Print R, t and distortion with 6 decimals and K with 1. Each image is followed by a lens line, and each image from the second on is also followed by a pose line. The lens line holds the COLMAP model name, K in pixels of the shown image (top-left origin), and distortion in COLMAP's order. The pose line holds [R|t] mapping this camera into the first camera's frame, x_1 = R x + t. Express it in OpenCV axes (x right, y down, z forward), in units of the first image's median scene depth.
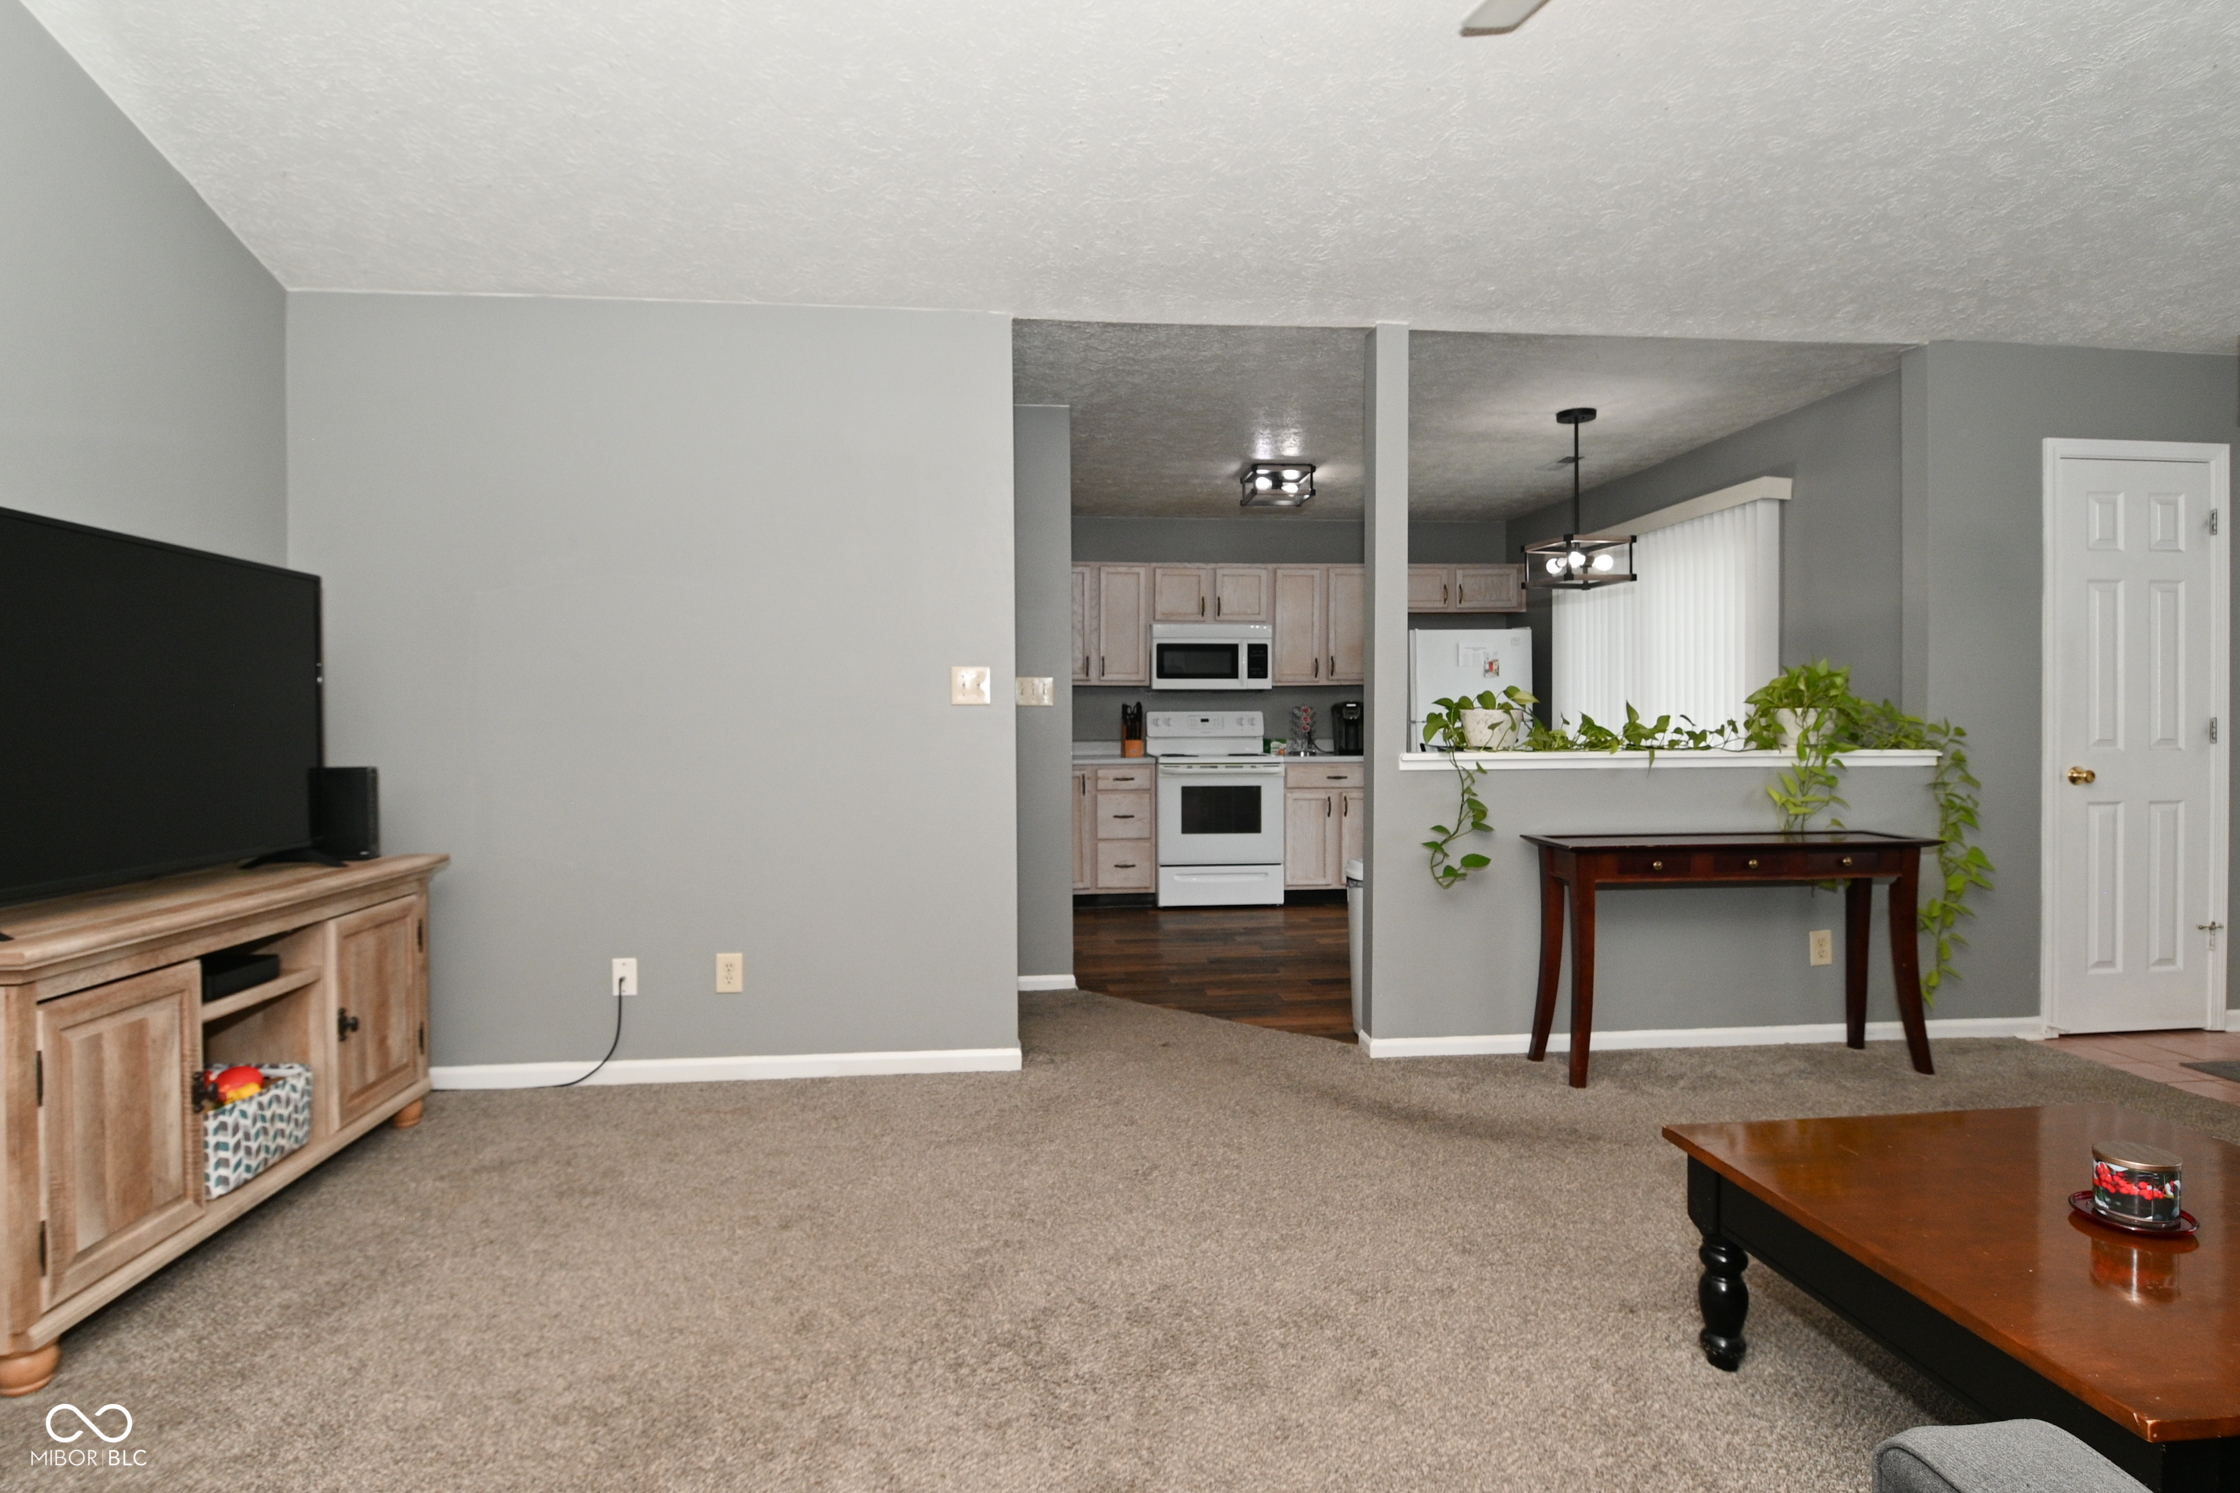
lens RADIAL K [[1182.5, 0, 1116.8], [0, 1182.5, 737.7], [0, 0, 1]] dist [0.016412, -0.027171]
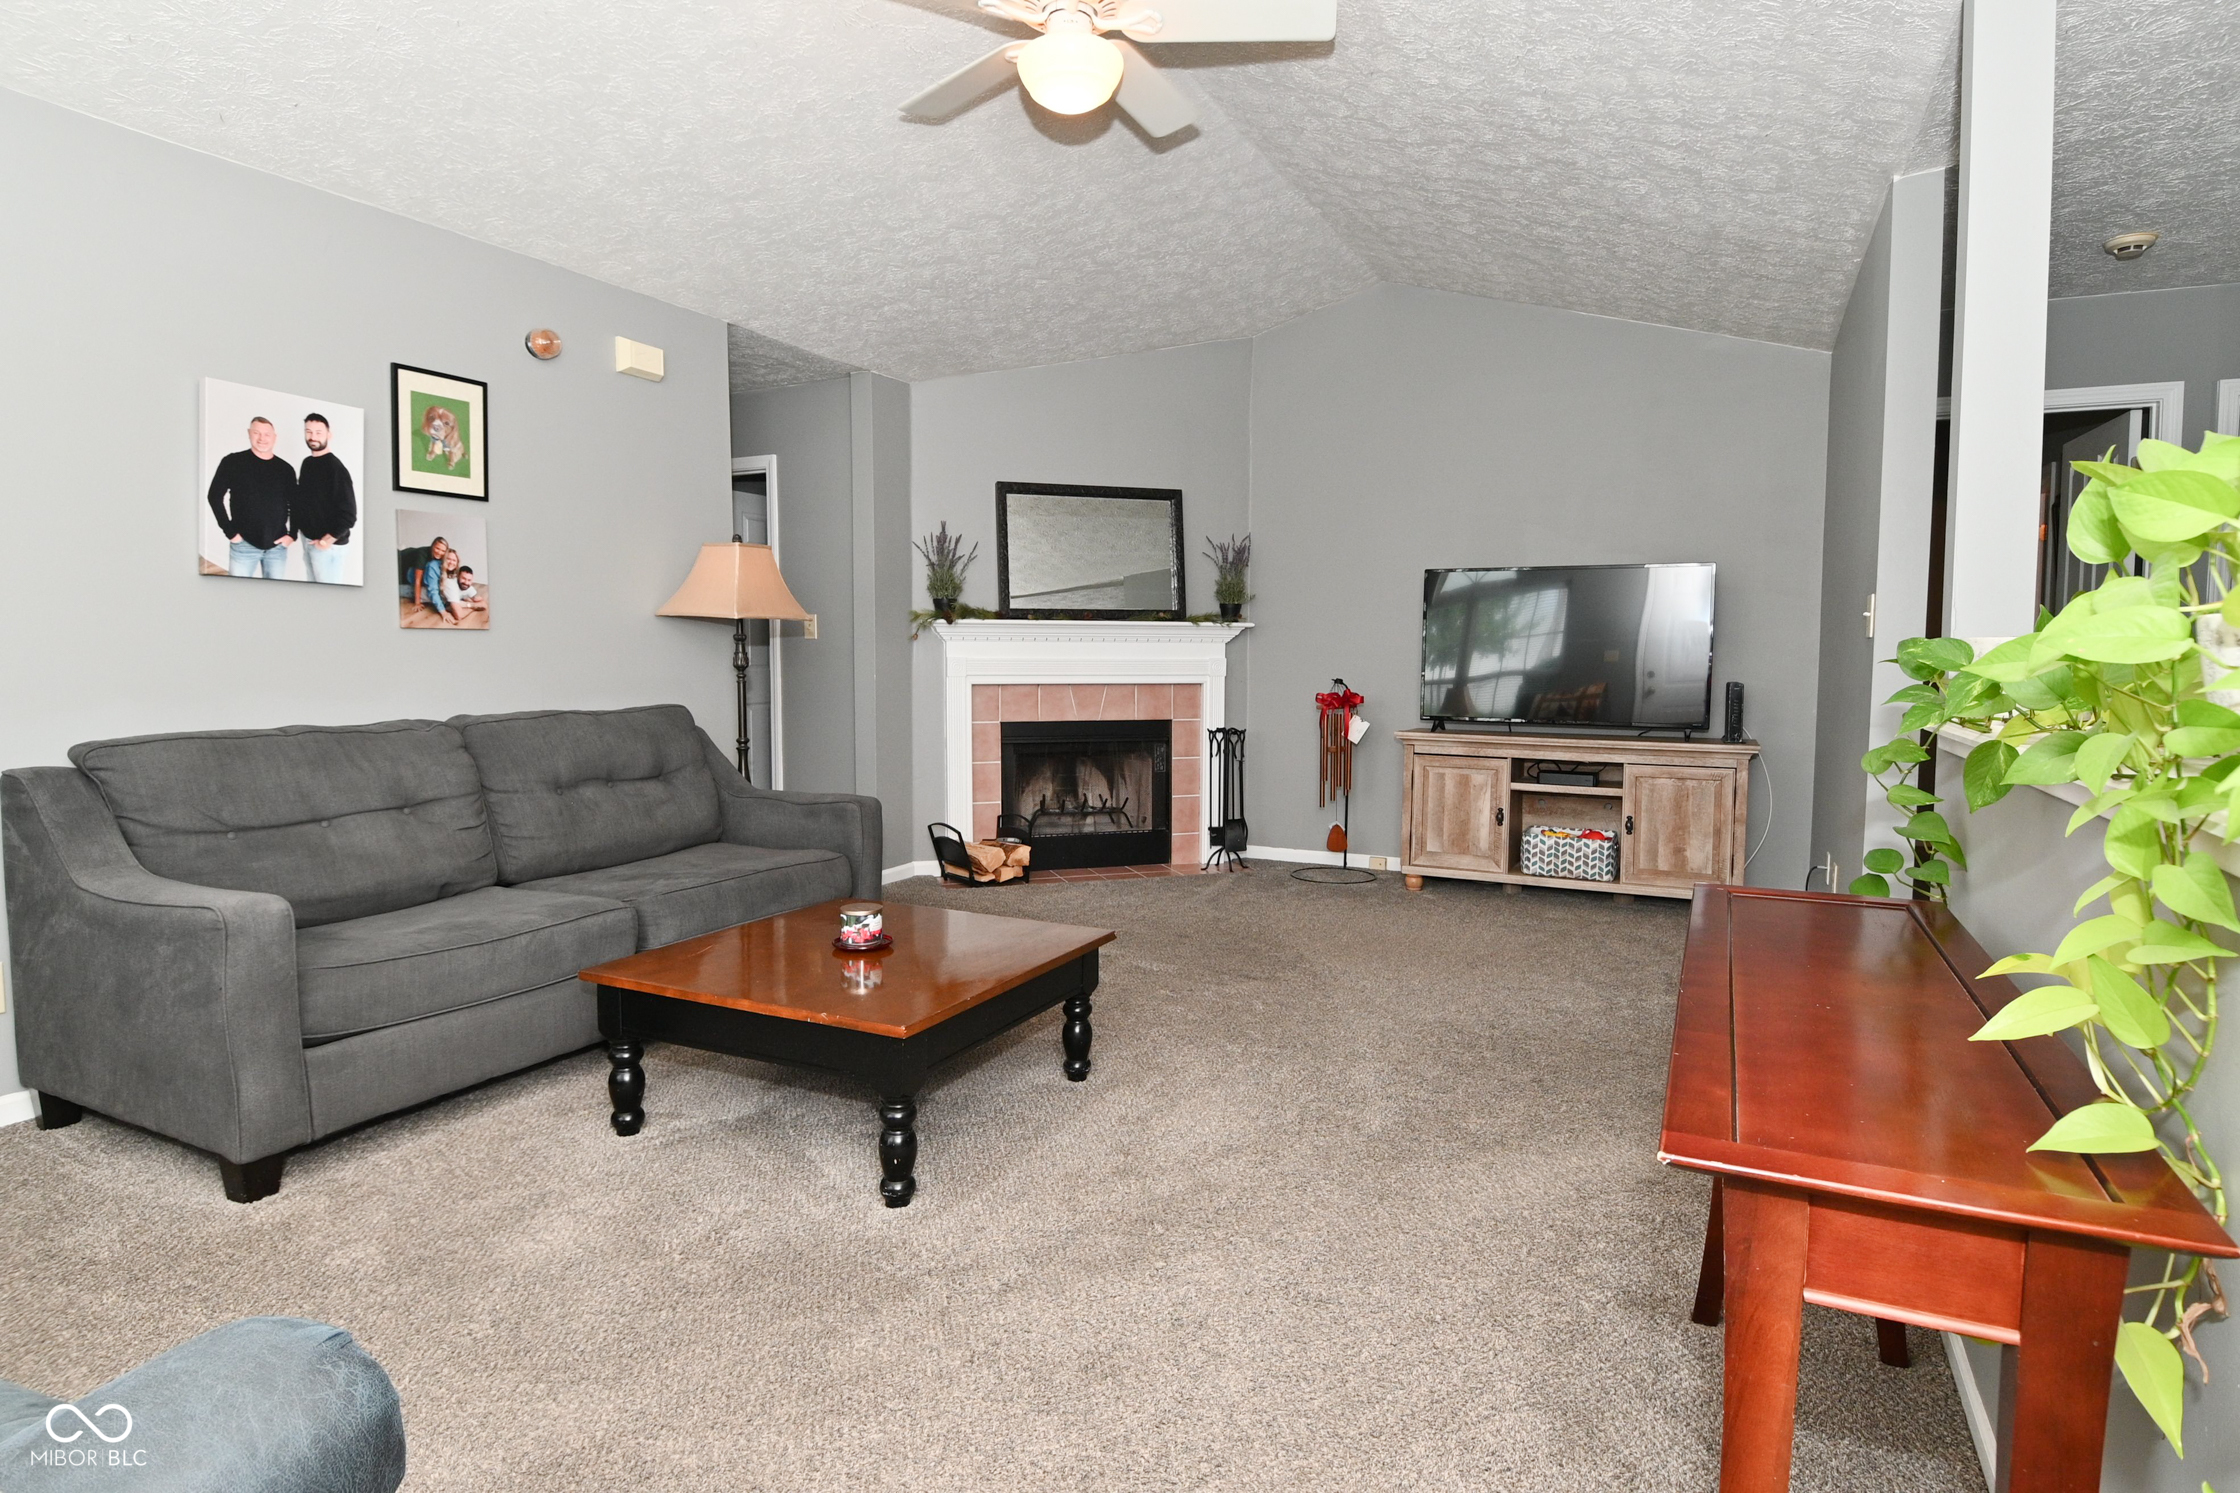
lens RADIAL K [[1182.5, 0, 1143.1], [0, 1182.5, 733.7], [0, 0, 1]] dist [0.016412, -0.027171]
pose [[-0.514122, 0.062267, -0.855454, 0.888018], [-0.017523, 0.996391, 0.083057, -0.019574], [0.857538, 0.057692, -0.511176, 0.927306]]
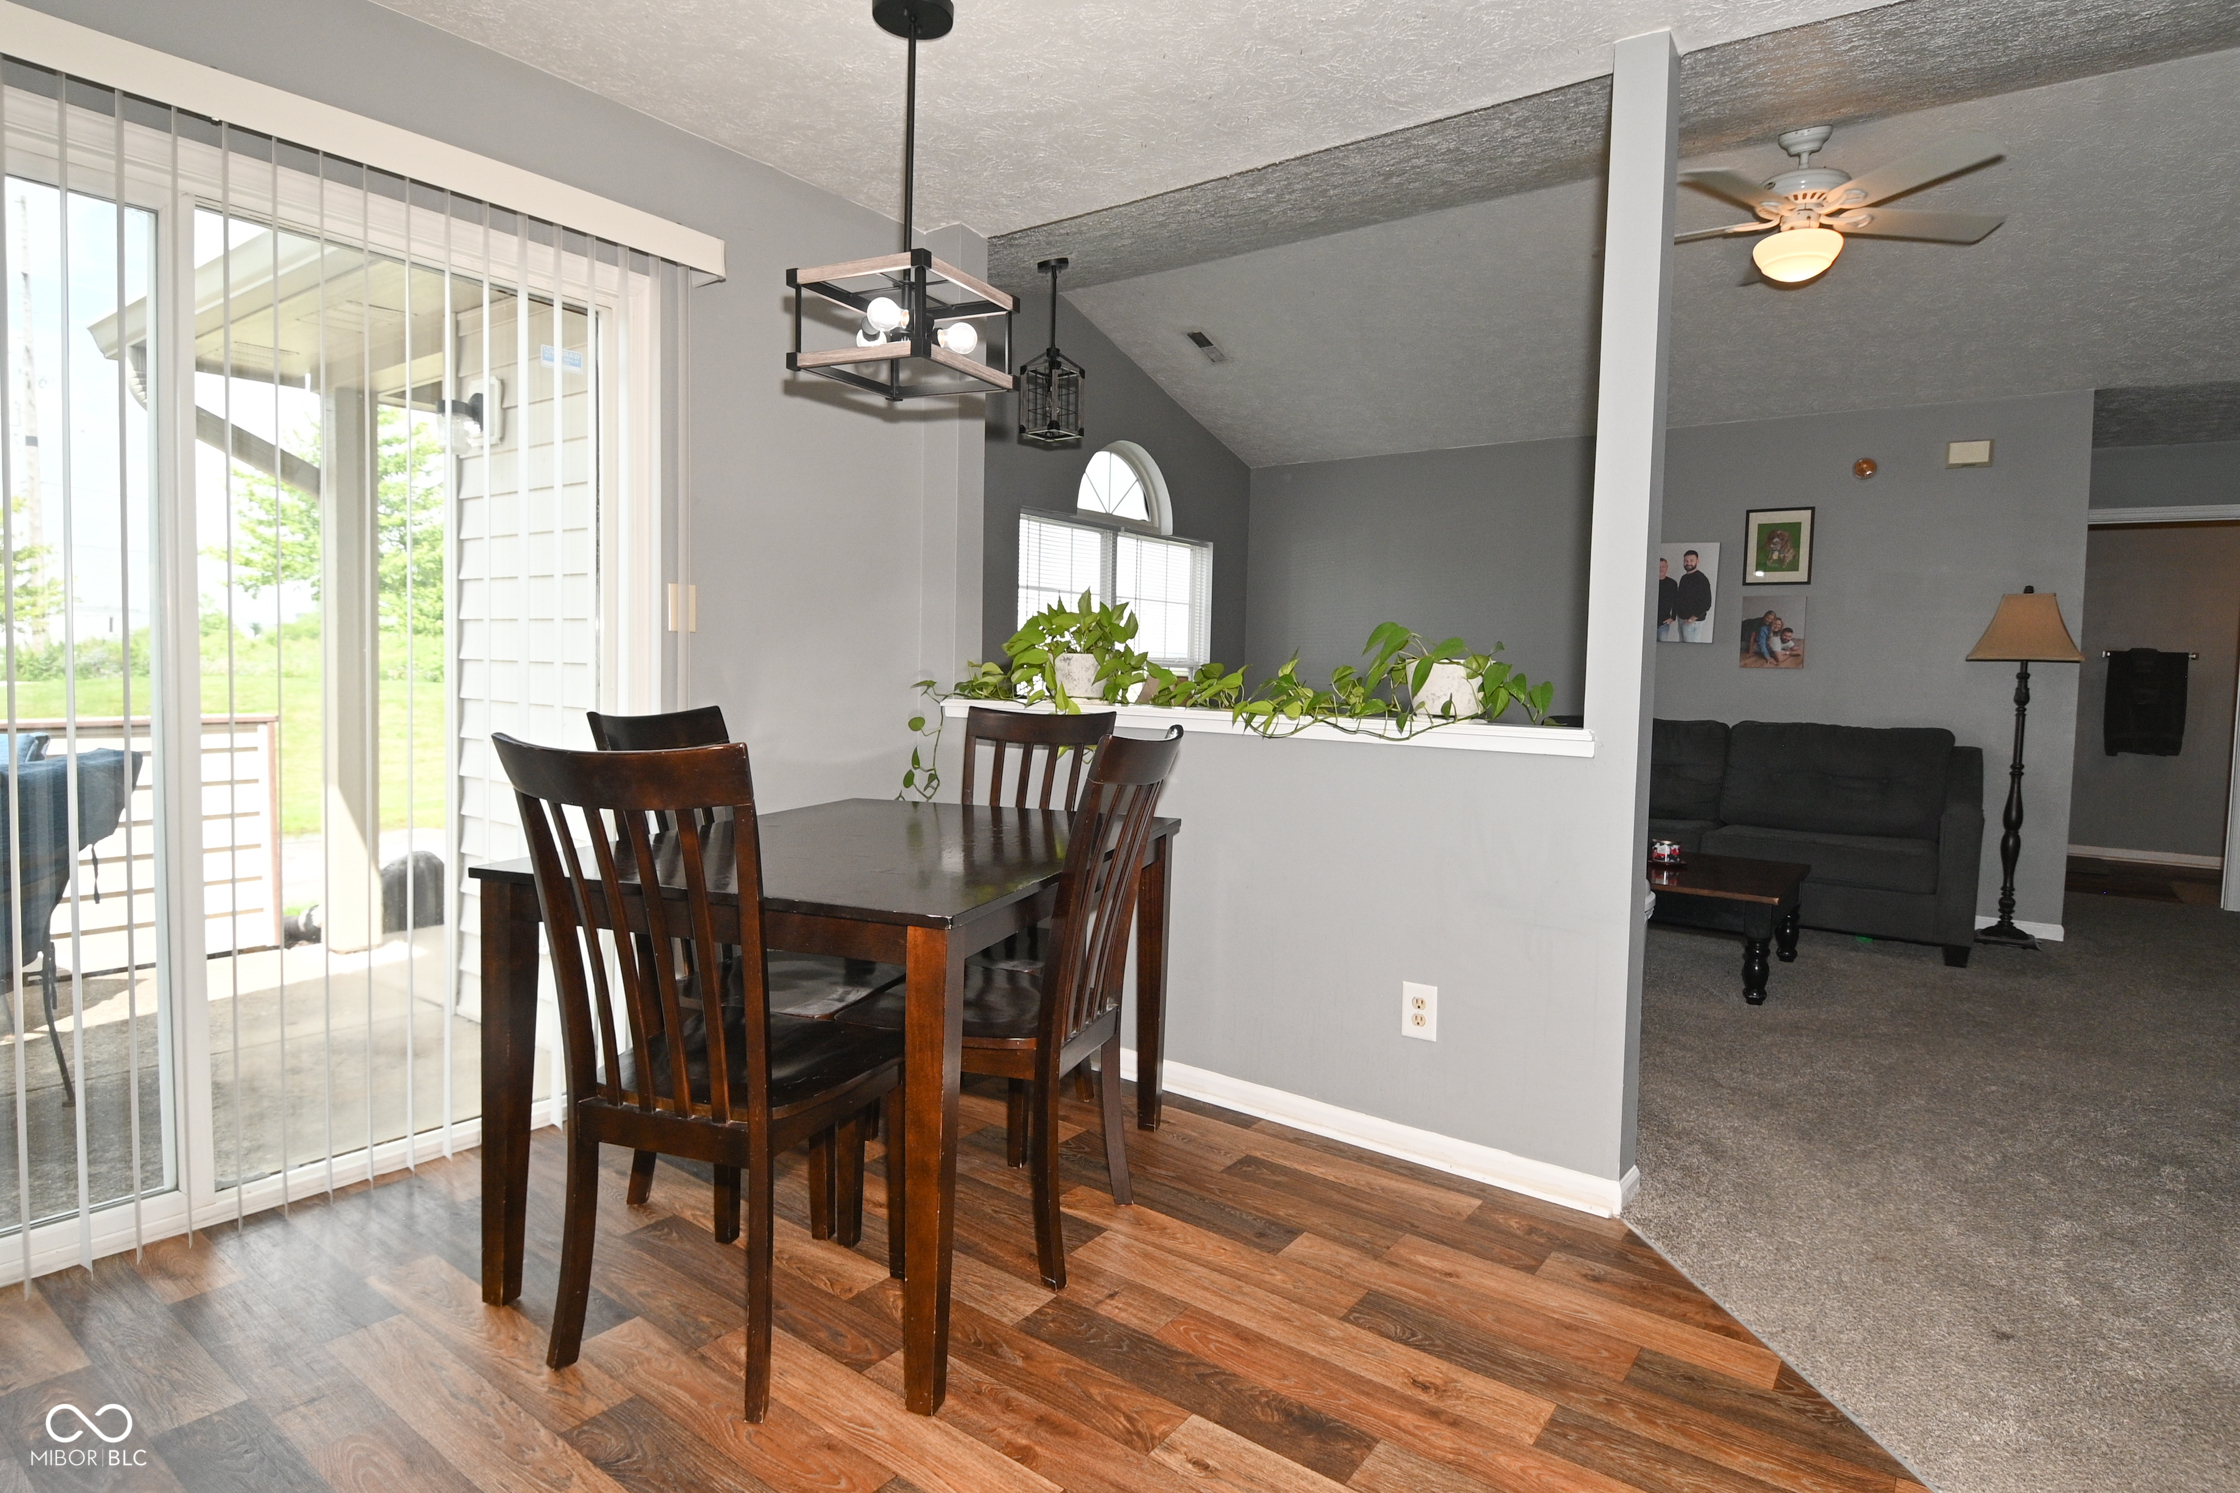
lens RADIAL K [[1182.5, 0, 1111.2], [0, 1182.5, 739.0], [0, 0, 1]] dist [0.016412, -0.027171]
pose [[-0.744069, -0.063377, 0.665090, -0.030319], [-0.014322, 0.996775, 0.078961, -0.029747], [-0.667949, 0.049227, -0.742577, 1.794197]]
